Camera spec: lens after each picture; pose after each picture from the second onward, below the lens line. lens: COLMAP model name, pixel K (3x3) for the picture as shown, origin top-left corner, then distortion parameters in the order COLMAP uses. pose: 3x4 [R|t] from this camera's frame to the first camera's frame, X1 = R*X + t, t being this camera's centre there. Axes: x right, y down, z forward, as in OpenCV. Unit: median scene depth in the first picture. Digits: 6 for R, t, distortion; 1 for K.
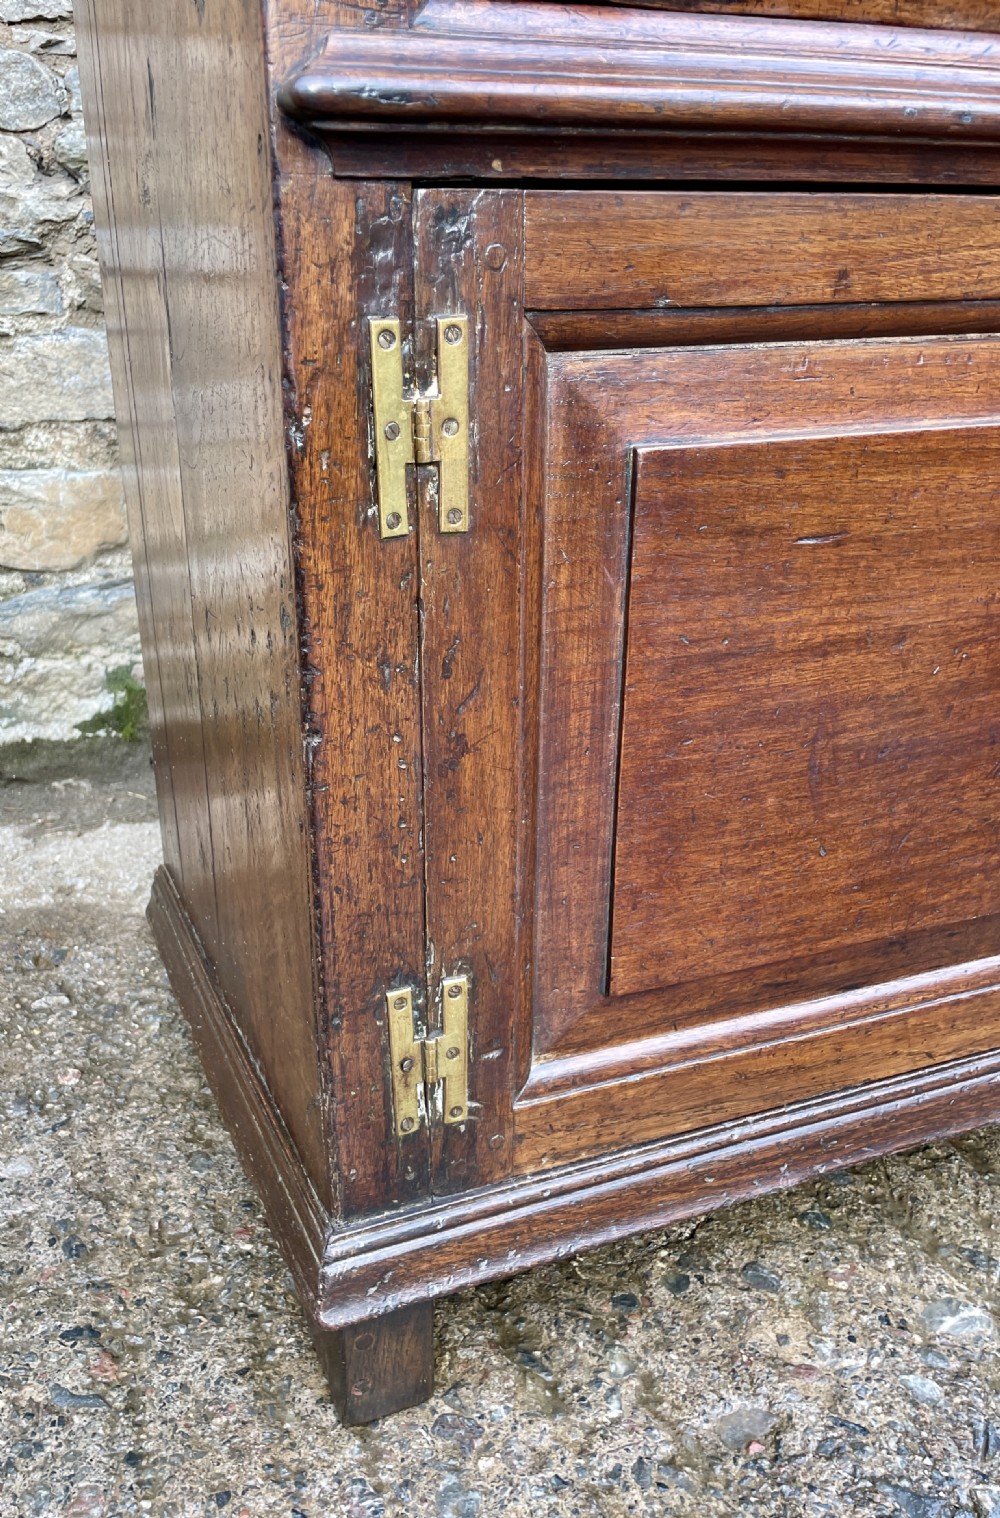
lens RADIAL K [[1214.1, 0, 418.9], [0, 1214.1, 782.3], [0, 0, 1]] dist [0.071700, -0.100155]
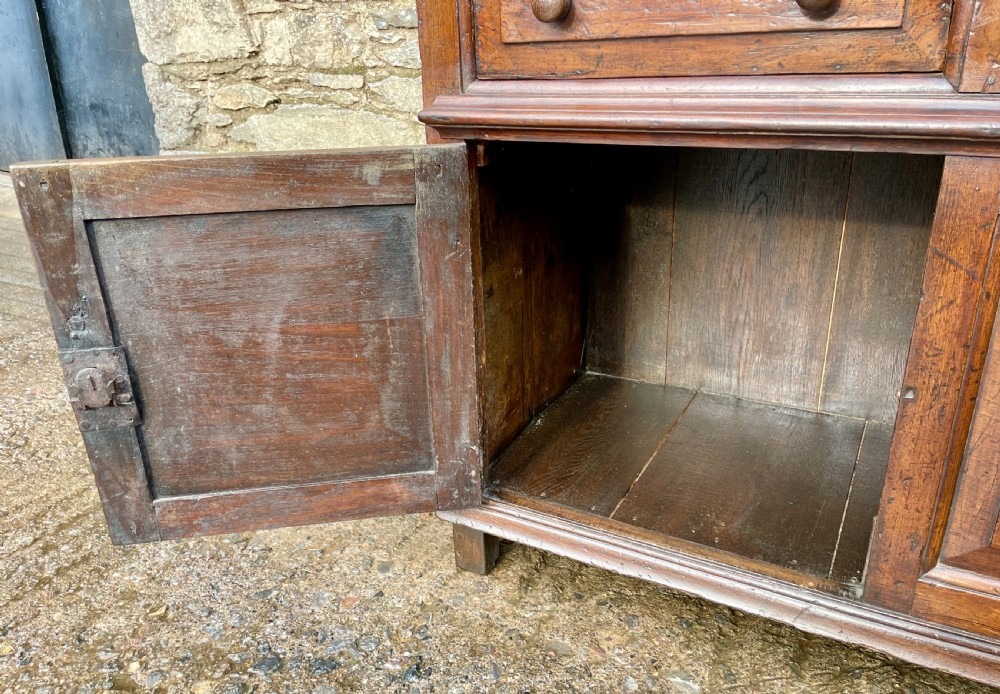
lens RADIAL K [[753.6, 0, 501.0], [0, 753.6, 376.3], [0, 0, 1]] dist [0.053456, -0.020788]
pose [[0.647111, 0.305014, -0.698723, 1.100393], [-0.266577, 0.949156, 0.167449, -0.192650], [0.714272, 0.077905, 0.695519, -0.137909]]
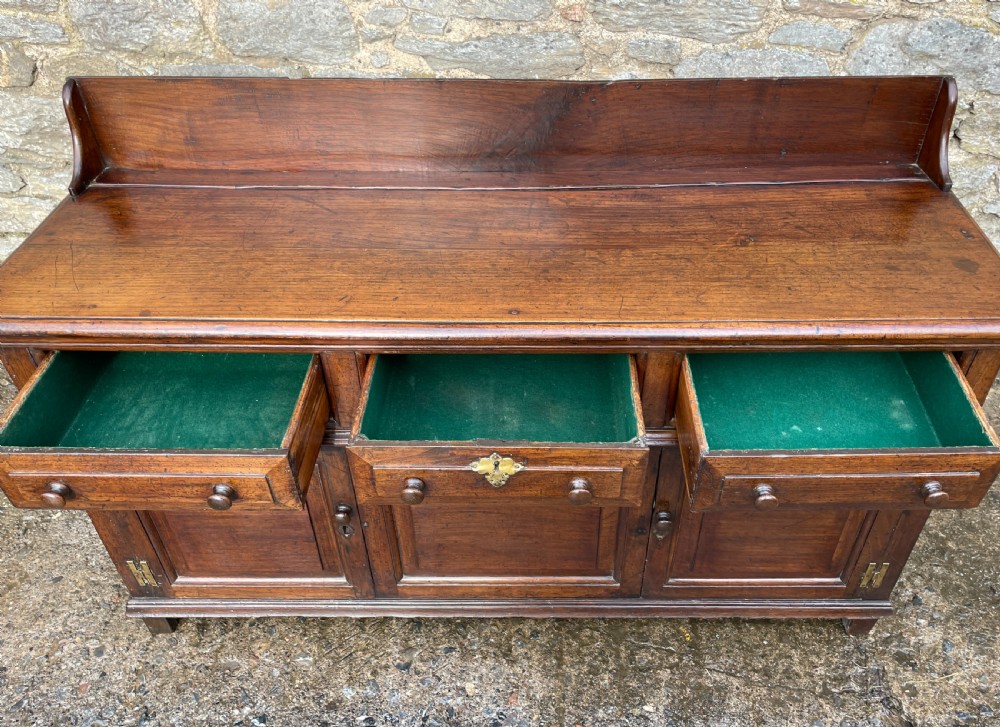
lens RADIAL K [[798.0, 0, 532.2], [0, 798.0, 368.5], [0, 0, 1]] dist [0.053952, -0.060401]
pose [[0.931302, 0.250193, -0.264725, 1.716543], [-0.155588, 0.930378, 0.331947, -1.477278], [0.329345, -0.267955, 0.905390, -0.842897]]
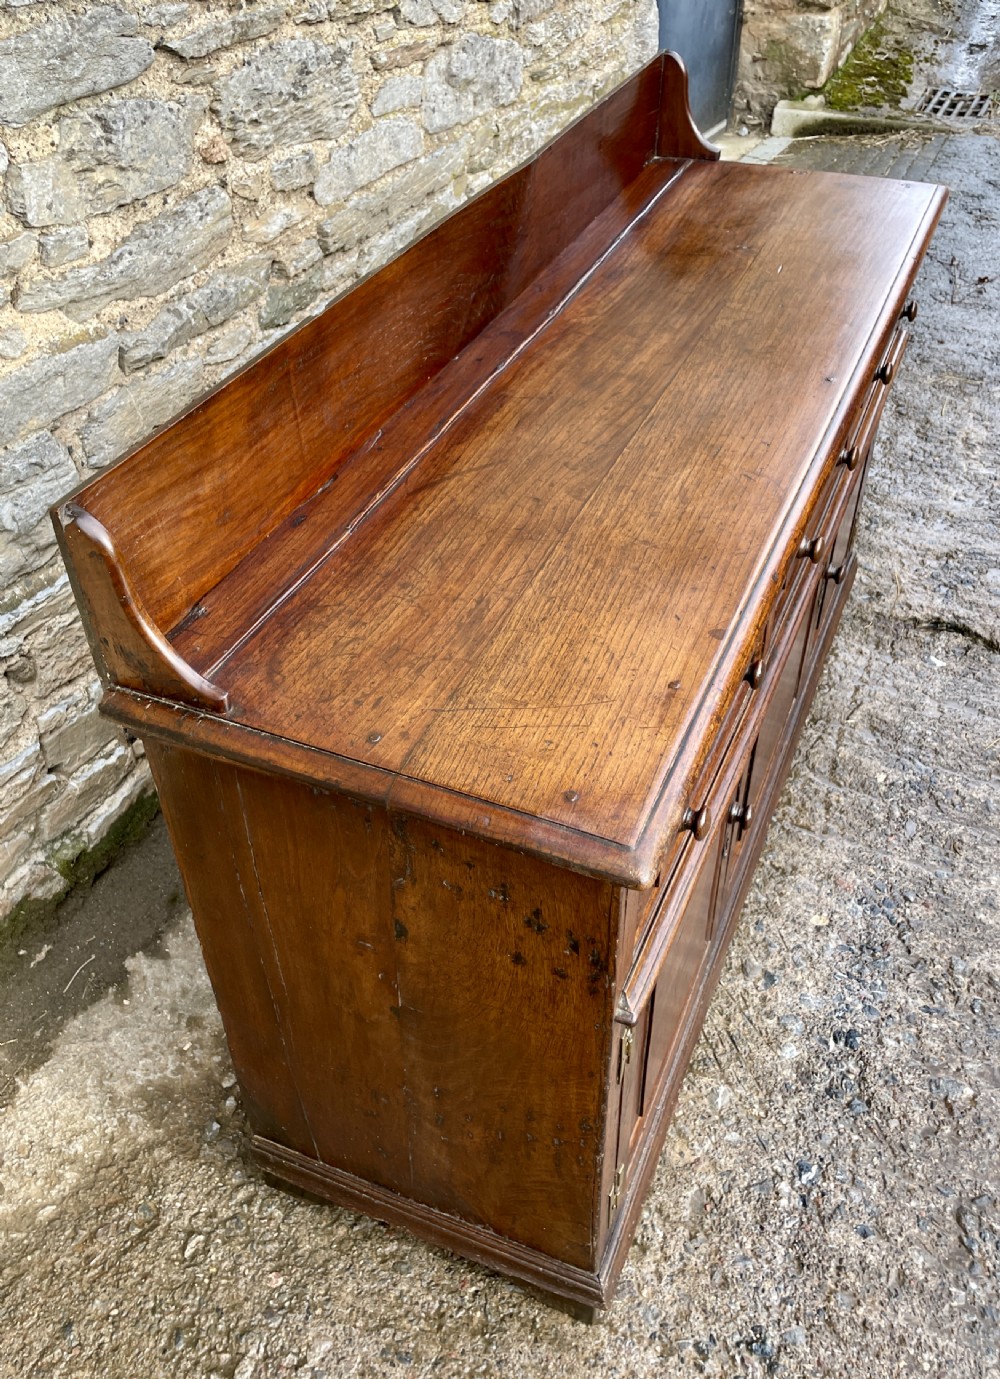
lens RADIAL K [[1168.8, 0, 497.5], [0, 1168.8, 658.9], [0, 0, 1]] dist [0.082042, -0.108550]
pose [[0.700054, -0.443765, 0.559461, -0.908022], [0.277353, 0.890922, 0.359629, -1.485095], [-0.658027, -0.096591, 0.746773, -0.427543]]
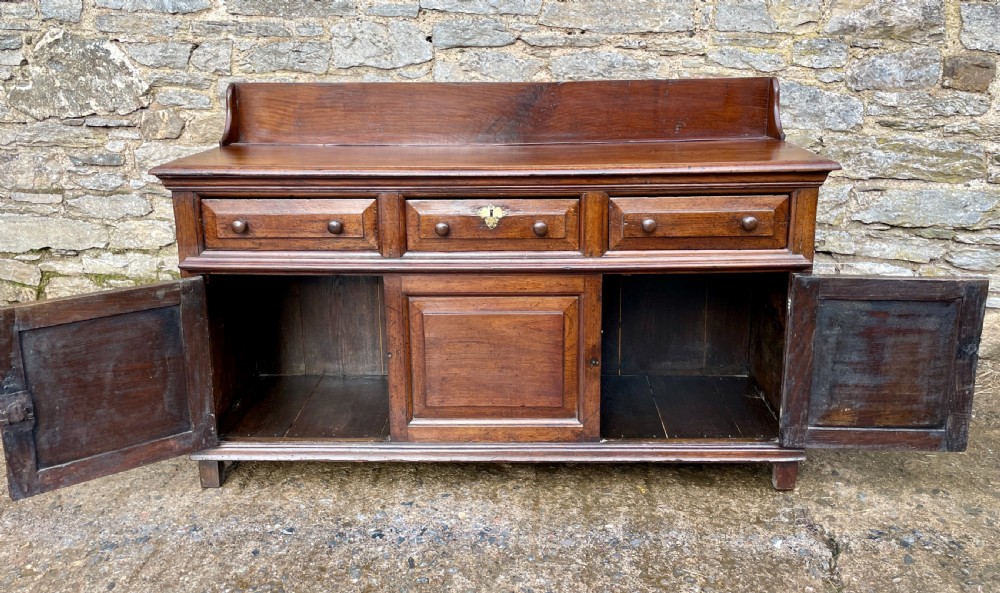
lens RADIAL K [[801.3, 0, 509.8], [0, 801.3, 241.0], [0, 0, 1]] dist [0.059084, -0.041696]
pose [[0.922543, 0.103111, -0.371863, 2.357129], [-0.156616, 0.980753, -0.116599, -0.294301], [0.352683, 0.165807, 0.920936, -1.883664]]
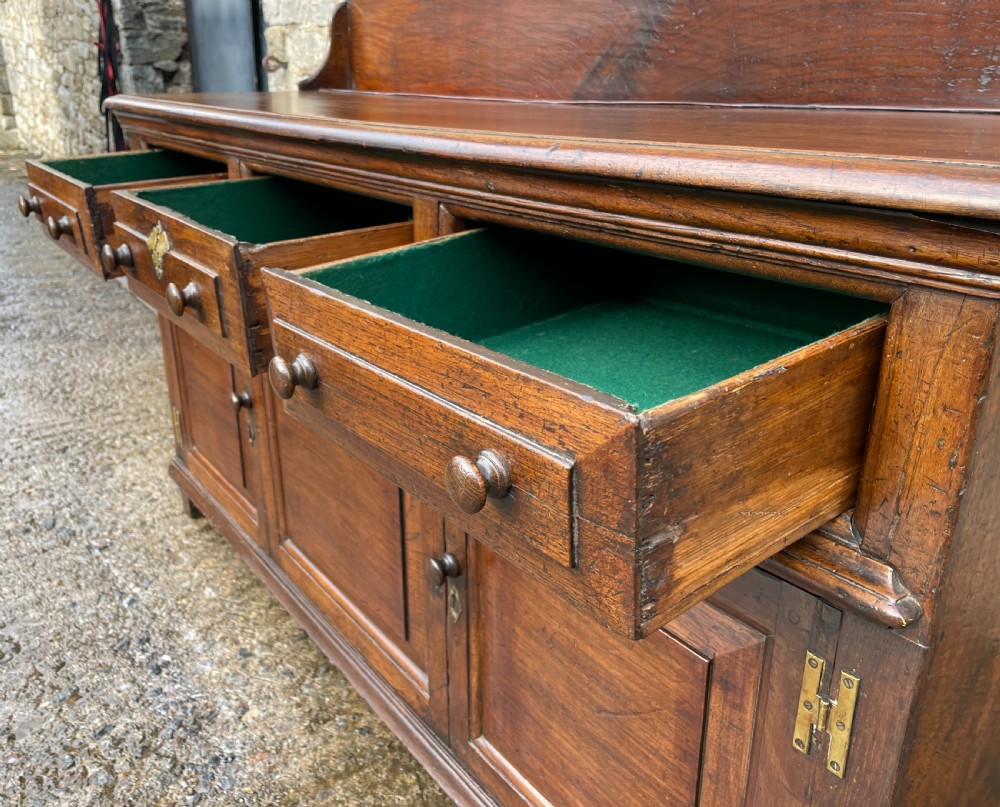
lens RADIAL K [[858.1, 0, 461.6], [0, 858.1, 402.0], [0, 0, 1]] dist [0.077040, -0.102176]
pose [[0.240858, 0.370888, -0.896900, 2.829001], [-0.365573, 0.890714, 0.270157, -1.004713], [0.899079, 0.262813, 0.350122, 0.753858]]
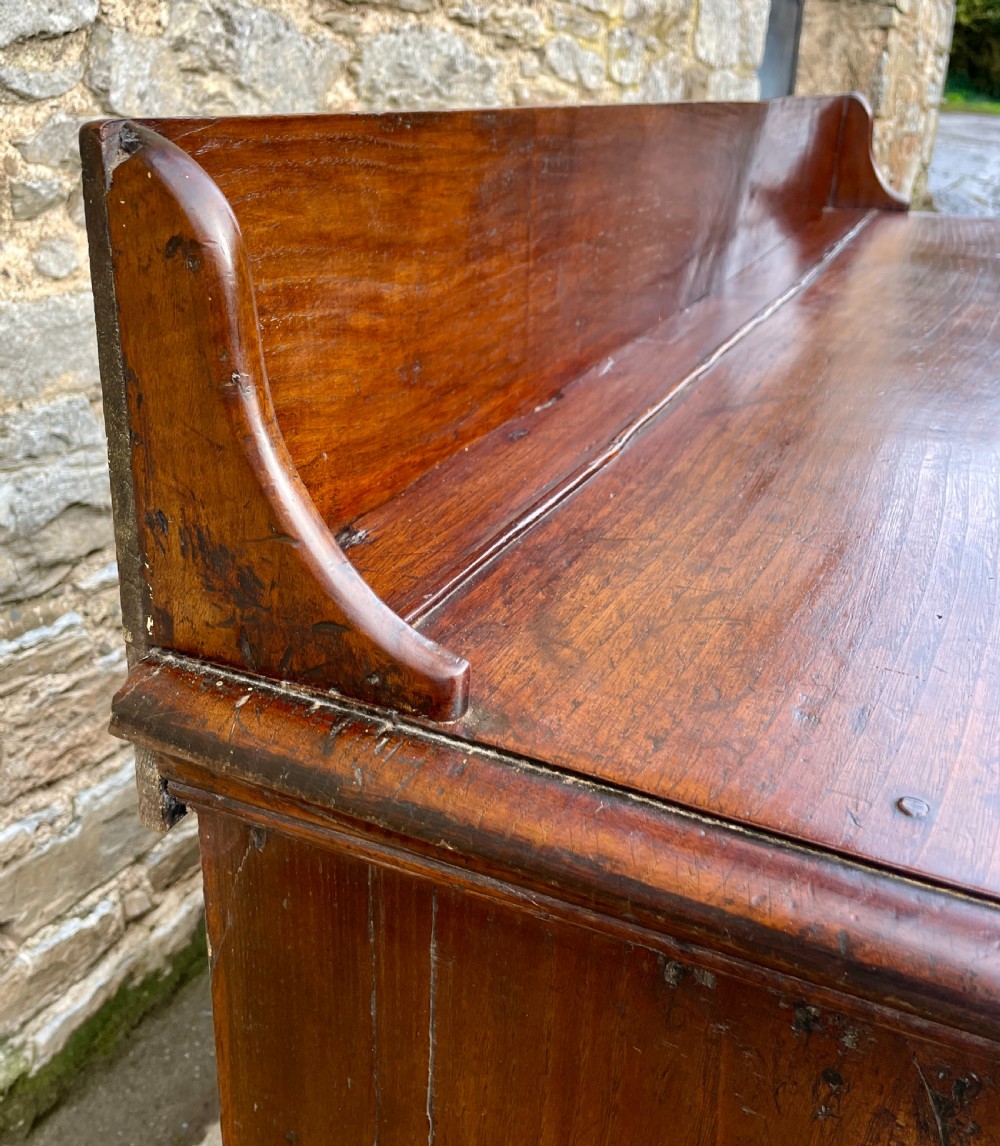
lens RADIAL K [[1105.9, 0, 466.9], [0, 1105.9, 476.6], [0, 0, 1]] dist [0.019681, 0.000000]
pose [[0.726860, -0.197655, 0.657729, -0.640082], [0.230156, 0.972416, 0.037875, -1.085593], [-0.647073, 0.123851, 0.752302, 0.568145]]
